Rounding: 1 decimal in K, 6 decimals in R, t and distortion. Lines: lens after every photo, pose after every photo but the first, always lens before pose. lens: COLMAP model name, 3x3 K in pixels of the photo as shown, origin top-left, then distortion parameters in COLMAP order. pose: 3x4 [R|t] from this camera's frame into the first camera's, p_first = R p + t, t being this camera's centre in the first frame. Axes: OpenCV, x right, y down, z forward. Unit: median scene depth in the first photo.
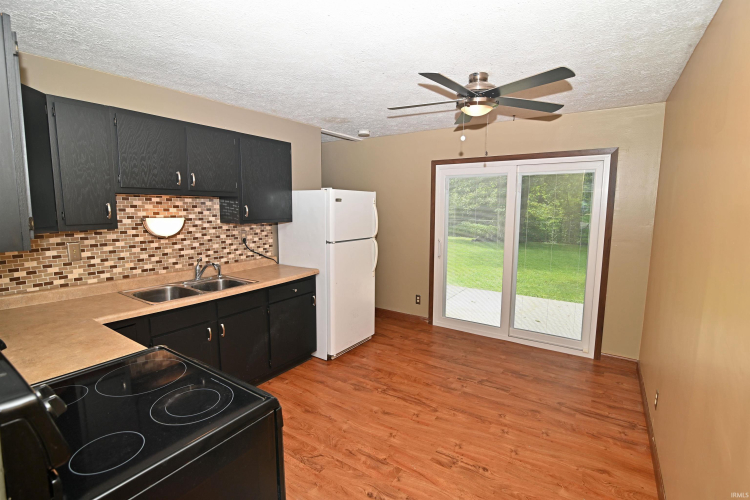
lens RADIAL K [[342.2, 0, 379.8], [0, 342.2, 248.9], [0, 0, 1]] dist [-0.020342, 0.001312]
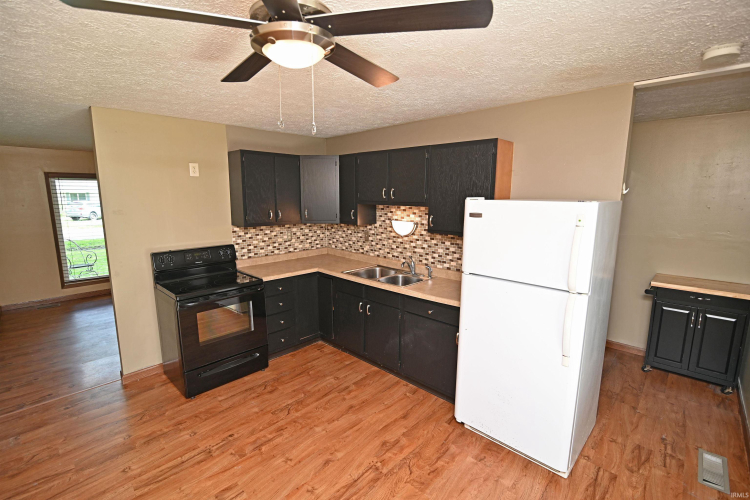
lens RADIAL K [[342.2, 0, 380.1], [0, 342.2, 250.4], [0, 0, 1]] dist [-0.020342, 0.001312]
pose [[-0.173755, 0.156648, -0.972250, 0.724160], [-0.125845, 0.975642, 0.179684, -0.212295], [0.976715, 0.153574, -0.149810, 1.130845]]
